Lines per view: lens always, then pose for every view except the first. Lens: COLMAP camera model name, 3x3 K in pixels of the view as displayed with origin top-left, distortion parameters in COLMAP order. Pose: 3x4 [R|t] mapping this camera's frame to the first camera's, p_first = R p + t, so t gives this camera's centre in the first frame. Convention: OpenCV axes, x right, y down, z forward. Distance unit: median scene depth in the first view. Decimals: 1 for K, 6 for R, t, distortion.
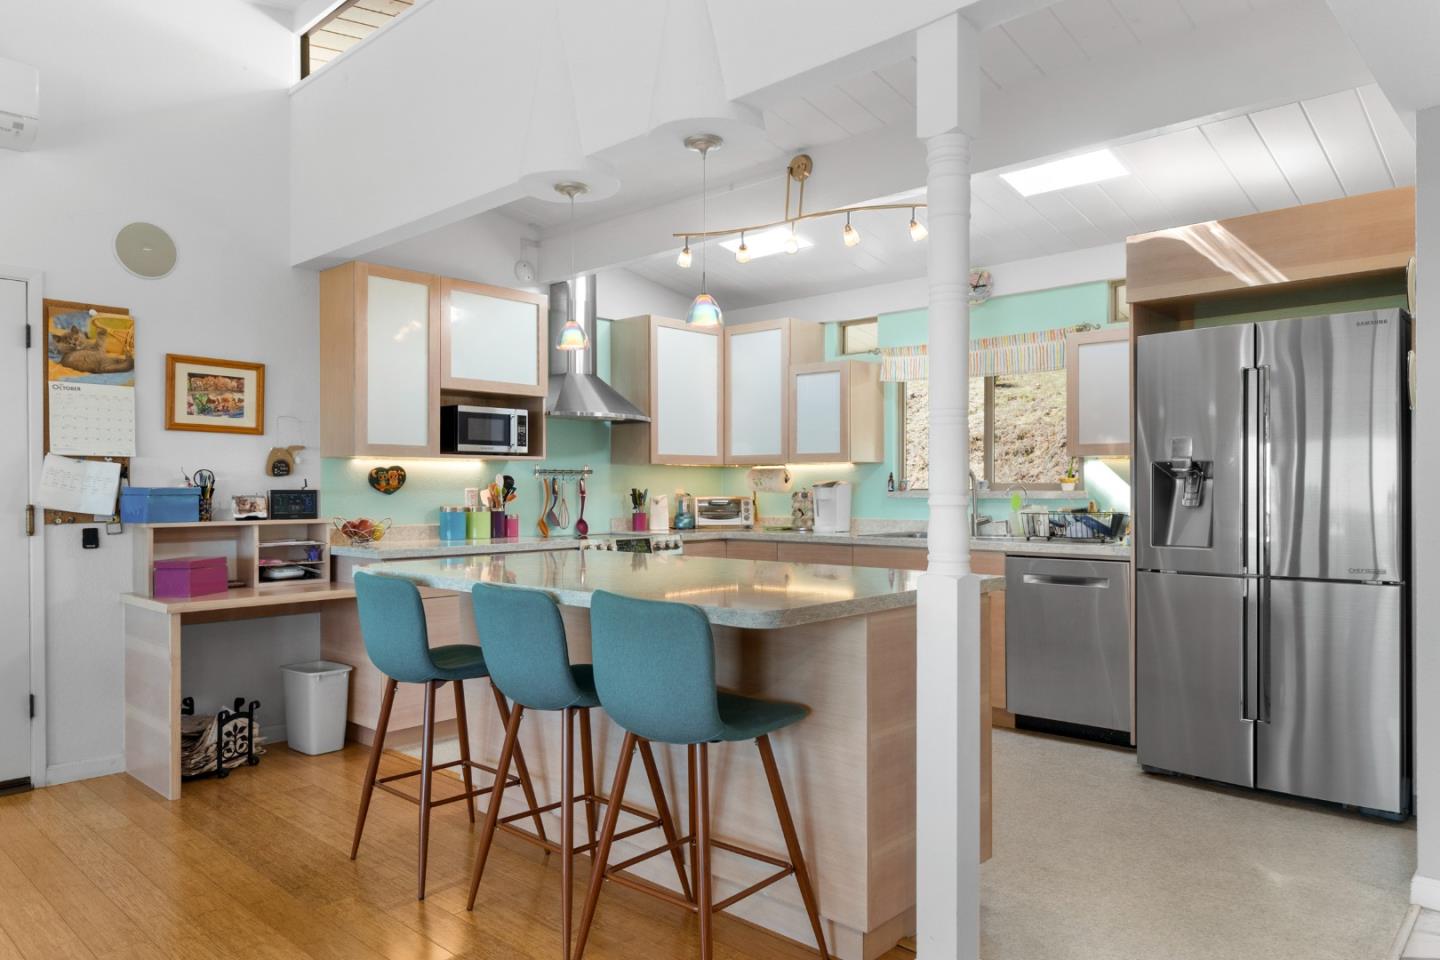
lens RADIAL K [[943.5, 0, 715.7], [0, 943.5, 494.9], [0, 0, 1]] dist [0.004636, 0.000766]
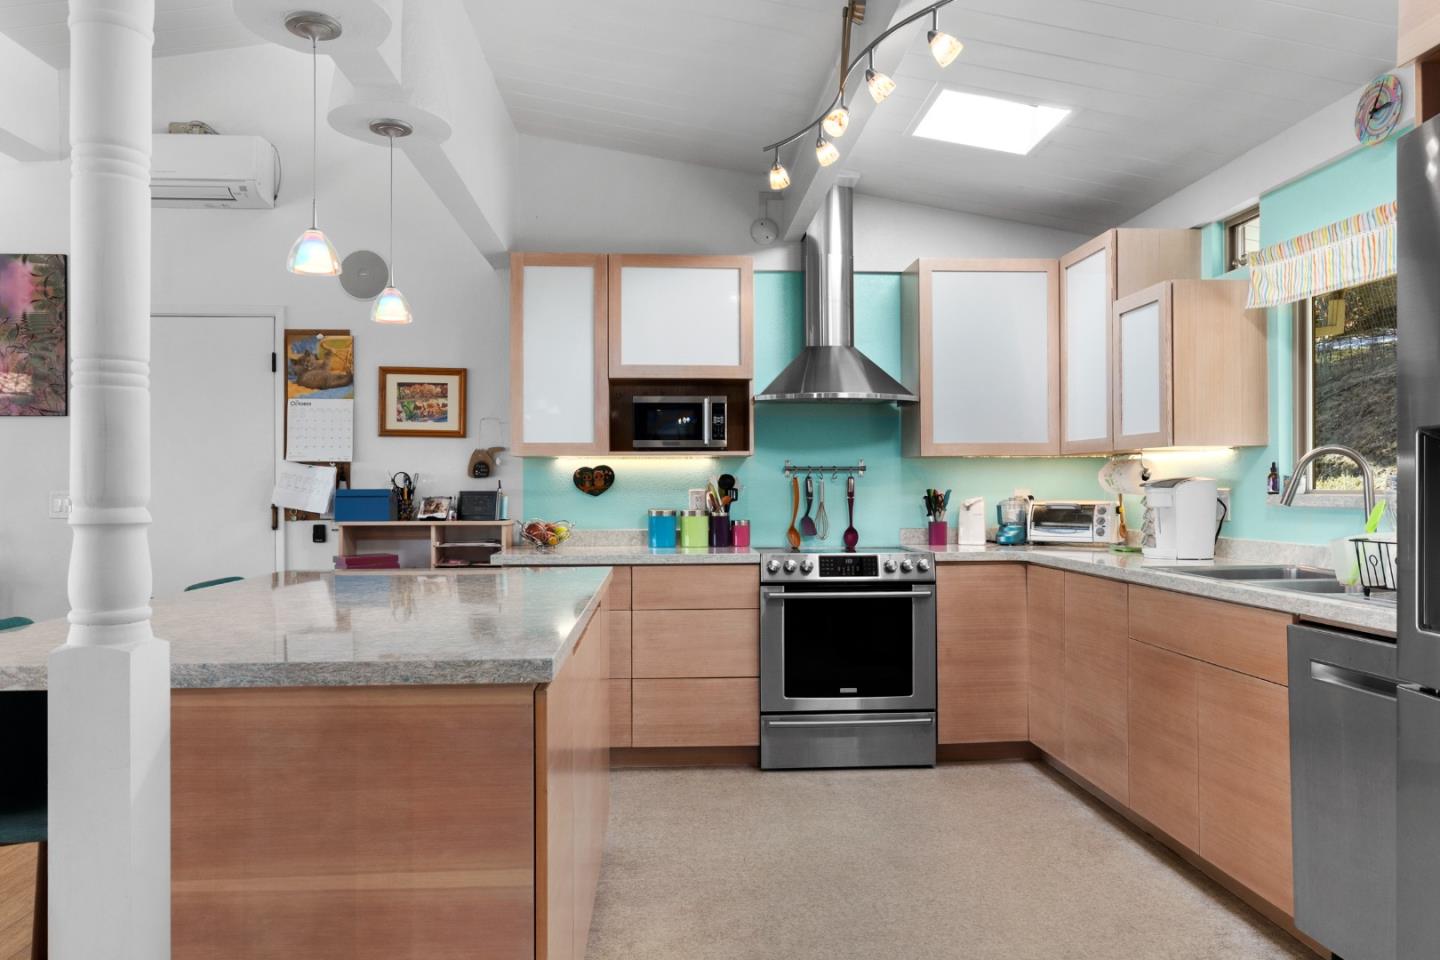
lens RADIAL K [[997.2, 0, 720.0], [0, 997.2, 480.0], [0, 0, 1]] dist [0.003730, 0.001547]
pose [[0.728730, -0.006479, -0.684770, 0.437072], [-0.003038, 0.999915, -0.012695, -0.004328], [0.684794, 0.011332, 0.728648, 0.379424]]
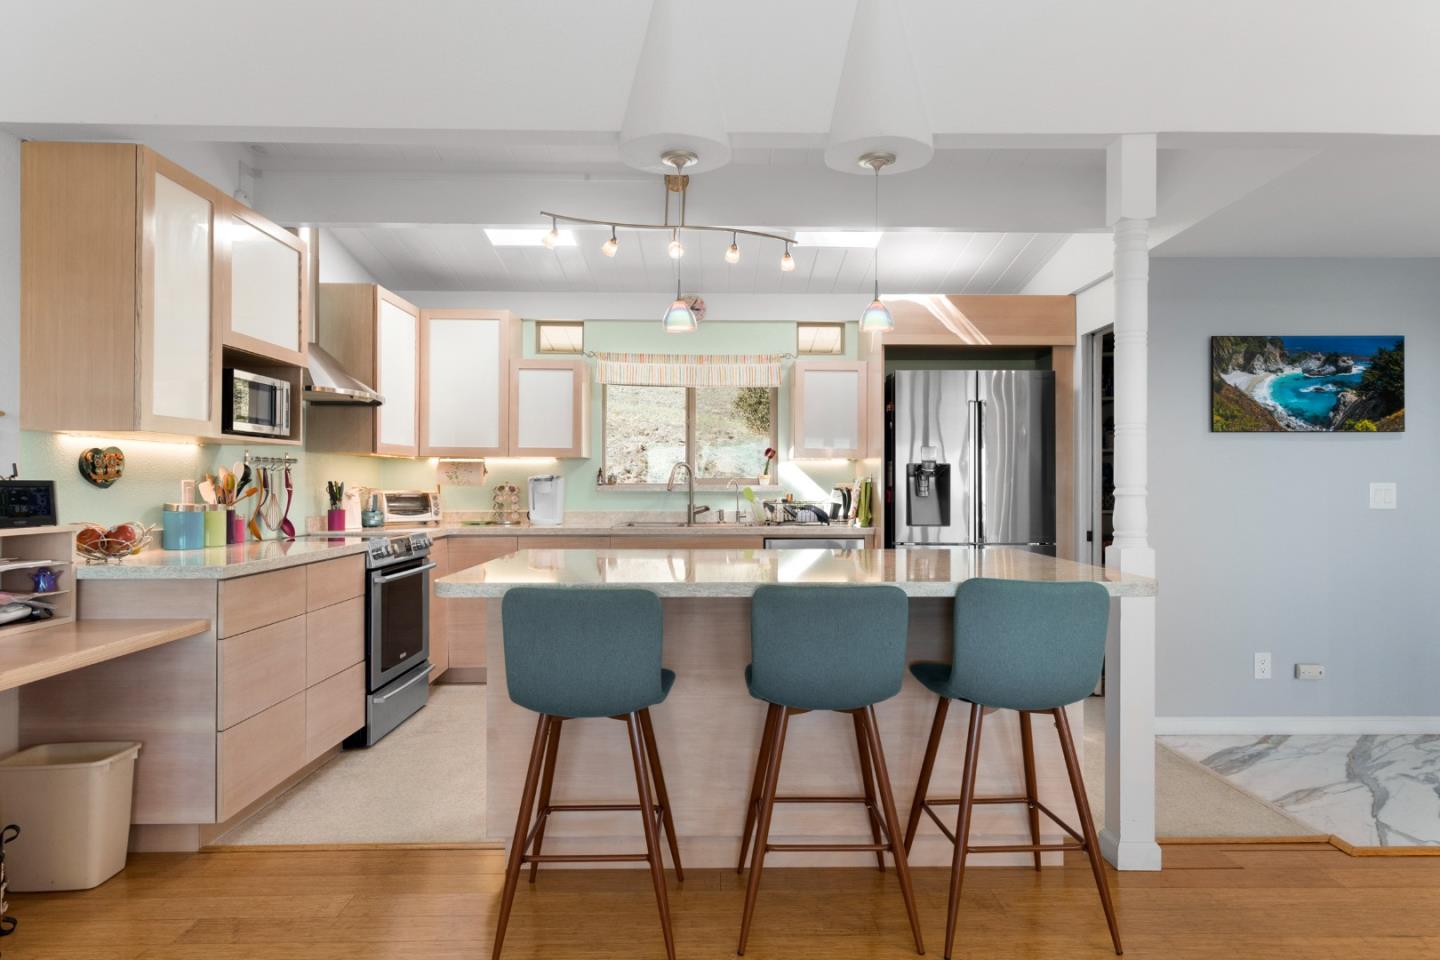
lens RADIAL K [[847.1, 0, 720.0], [0, 847.1, 480.0], [0, 0, 1]] dist [0.000773, -0.000917]
pose [[0.721851, 0.006831, 0.692015, -0.468372], [-0.000082, 0.999952, -0.009786, -0.000231], [-0.692049, 0.007007, 0.721817, 0.251417]]
